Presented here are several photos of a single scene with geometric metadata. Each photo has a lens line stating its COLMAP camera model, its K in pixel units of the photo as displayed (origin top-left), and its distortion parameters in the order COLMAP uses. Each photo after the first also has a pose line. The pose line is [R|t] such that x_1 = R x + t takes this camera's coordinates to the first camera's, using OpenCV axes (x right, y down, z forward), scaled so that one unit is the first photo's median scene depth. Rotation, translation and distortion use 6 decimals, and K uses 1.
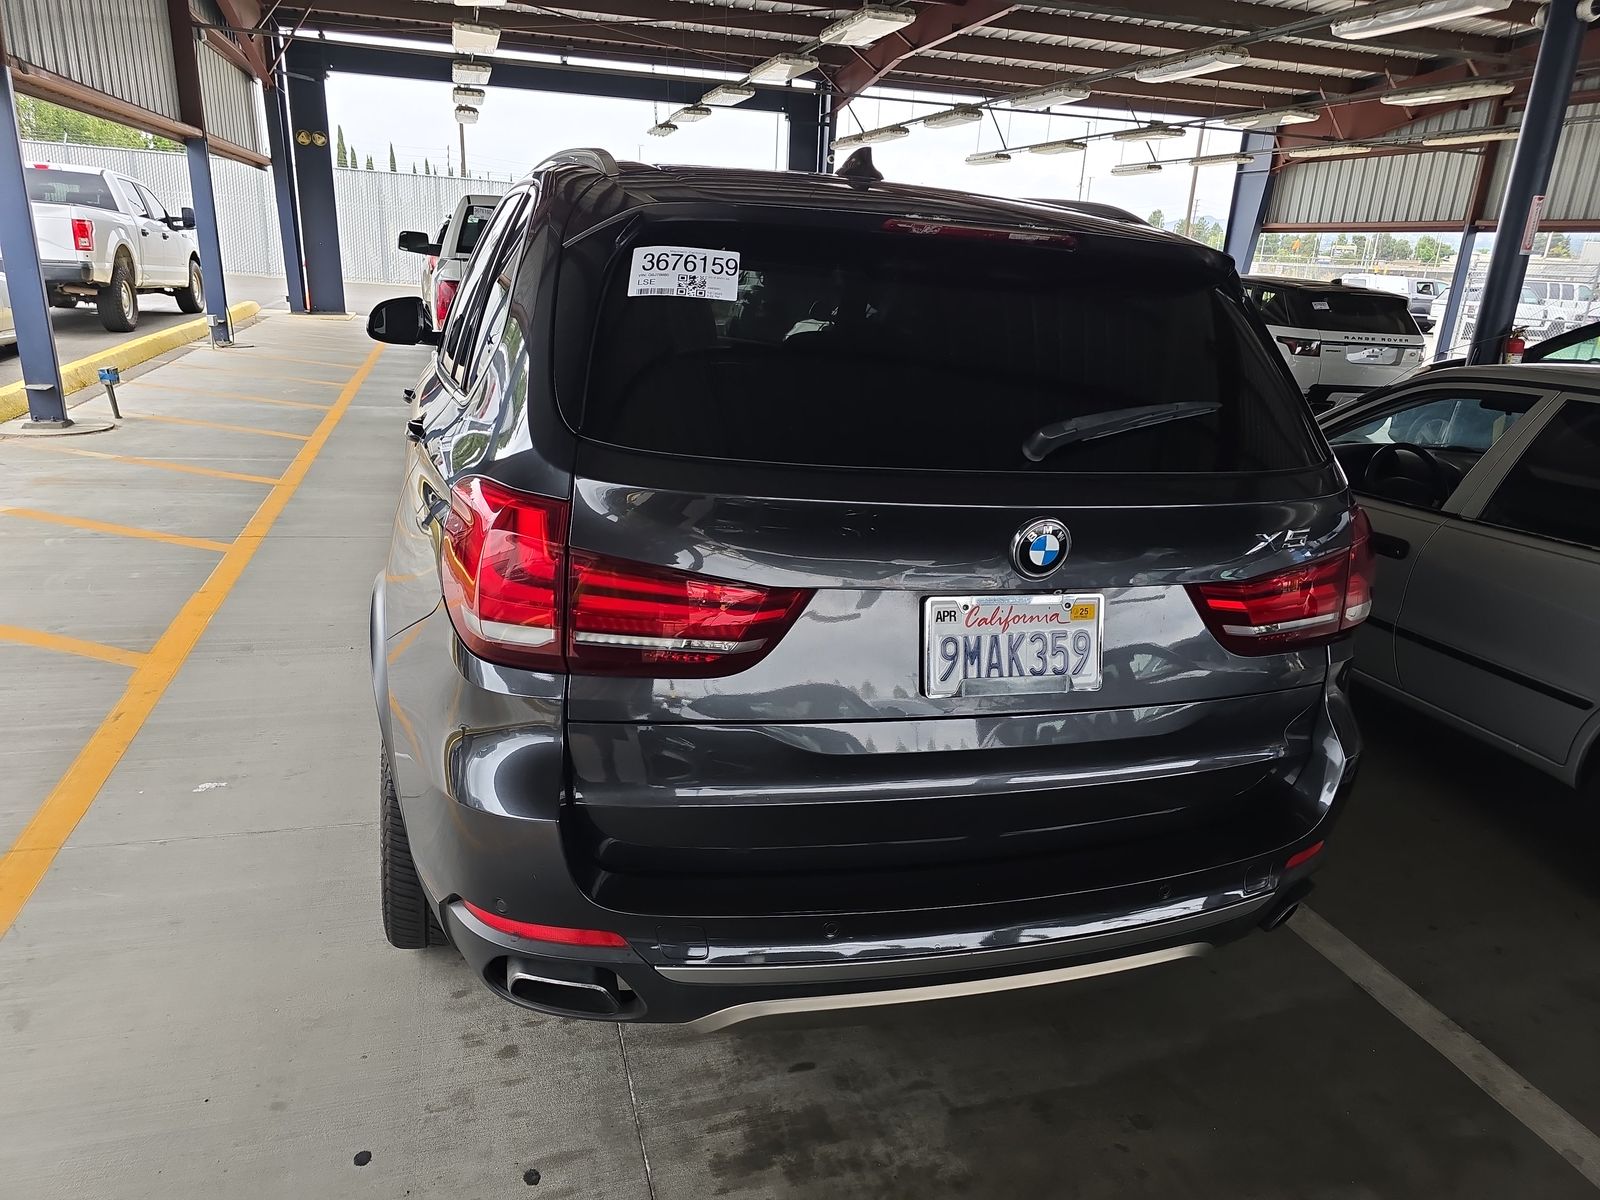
lens RADIAL K [[1075.5, 0, 810.3], [0, 1075.5, 598.3], [0, 0, 1]] dist [0.036962, -0.027414]
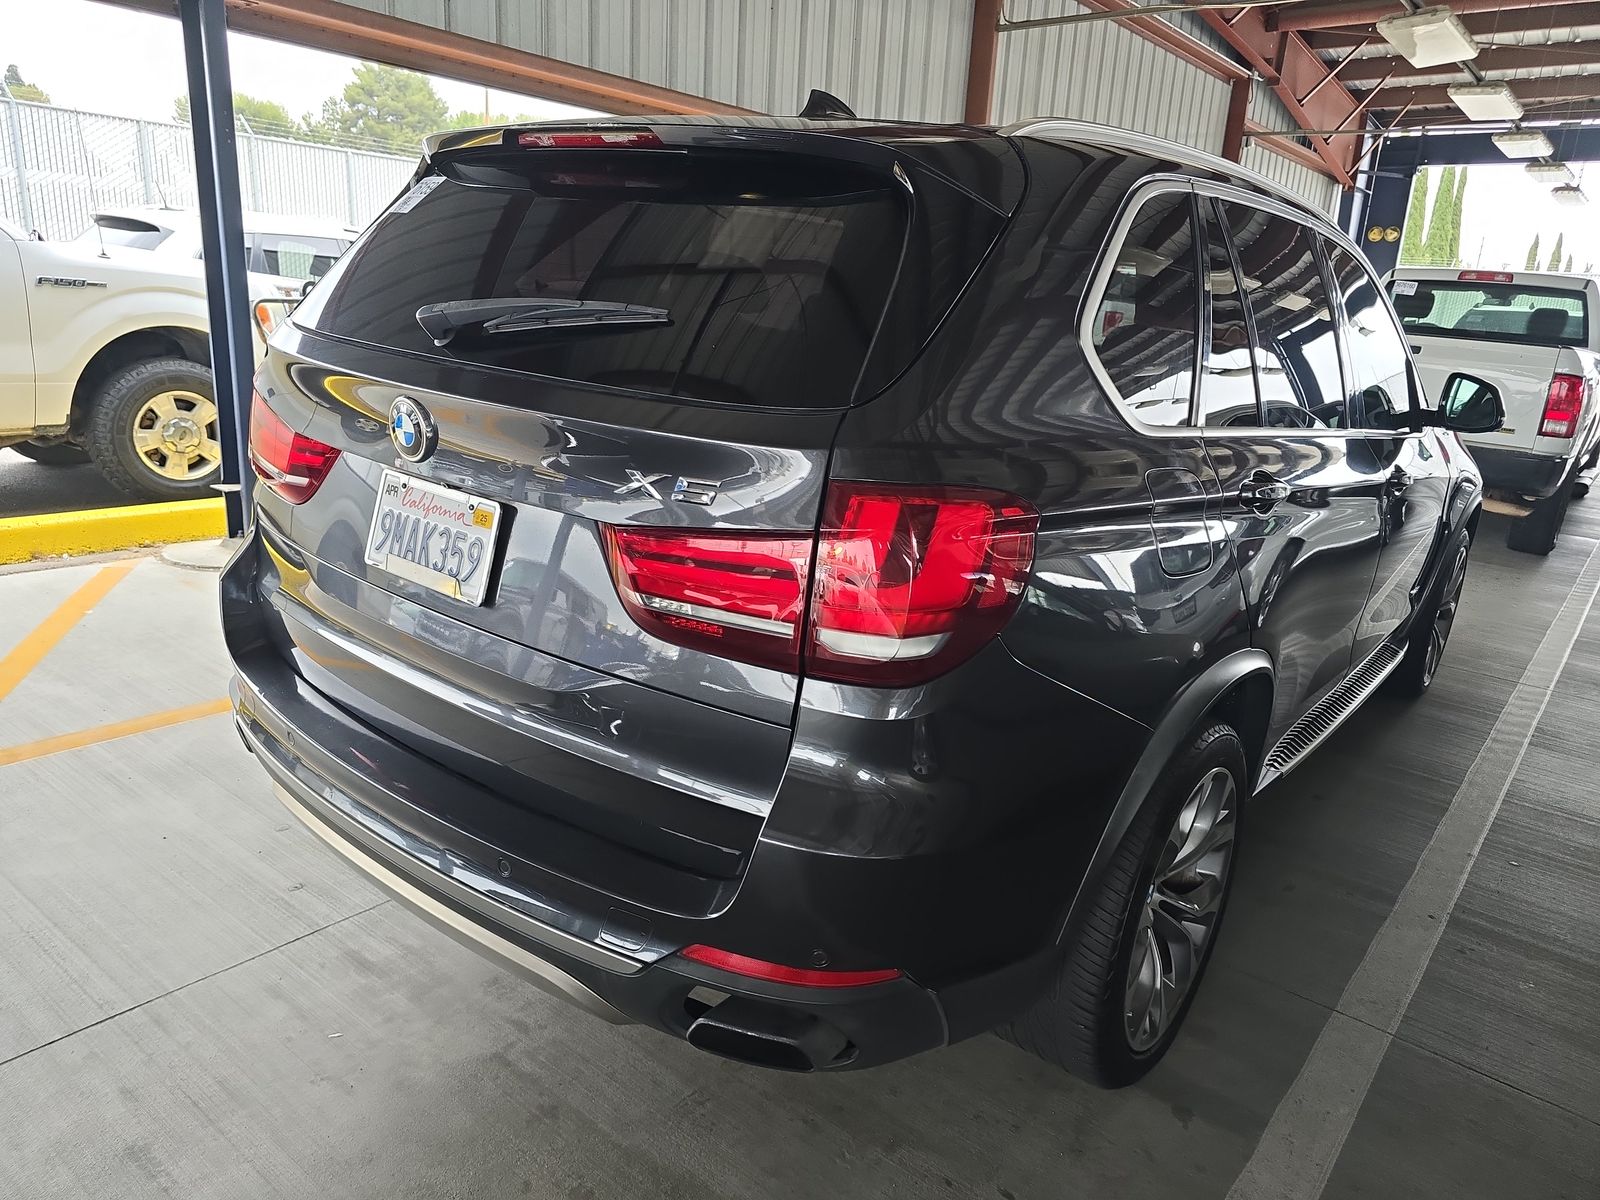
lens RADIAL K [[1080.6, 0, 800.0], [0, 1080.6, 600.0], [0, 0, 1]] dist [0.039566, -0.033048]
pose [[0.561222, 0.205541, -0.801737, 0.656934], [-0.281362, 0.958363, 0.048740, -0.023863], [0.778373, 0.198224, 0.595686, 0.376929]]
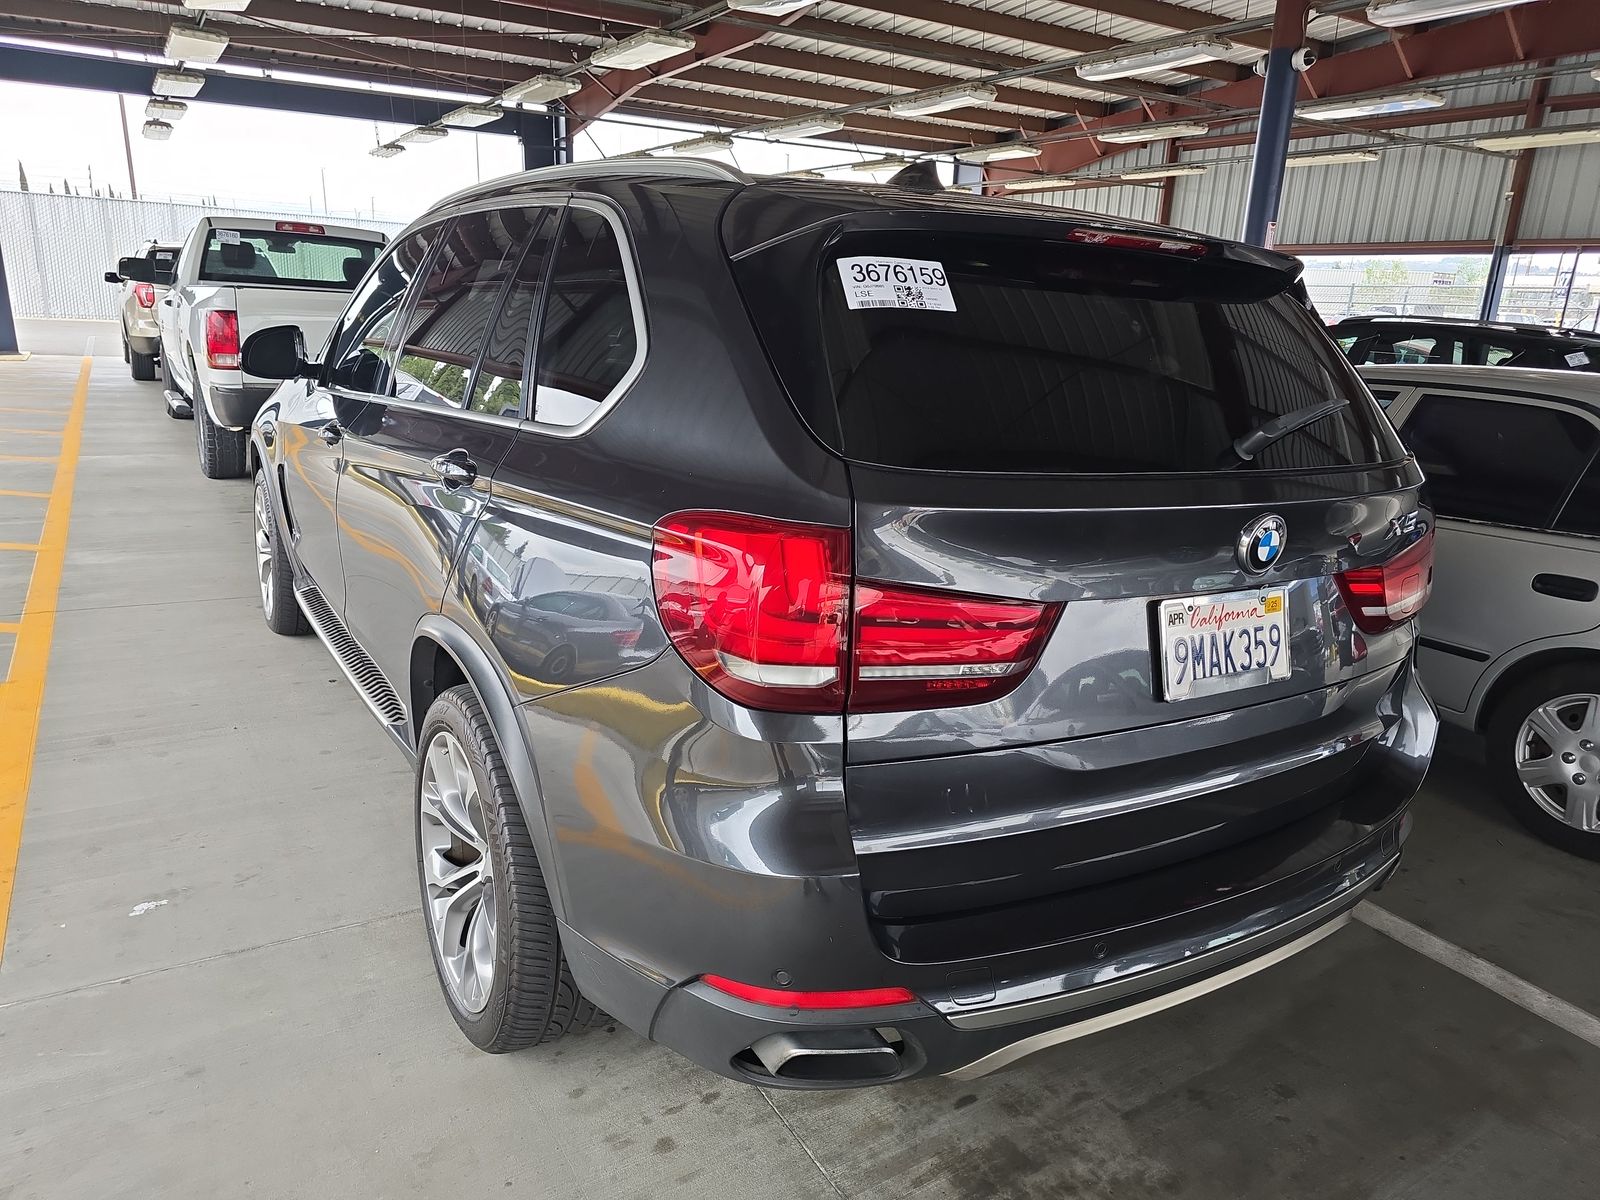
lens RADIAL K [[1075.5, 0, 810.3], [0, 1075.5, 598.3], [0, 0, 1]] dist [0.036962, -0.027414]
pose [[0.967992, -0.080247, 0.237808, -0.238201], [0.085605, 0.996254, -0.012271, -0.010509], [-0.235933, 0.032236, 0.971235, 0.054589]]
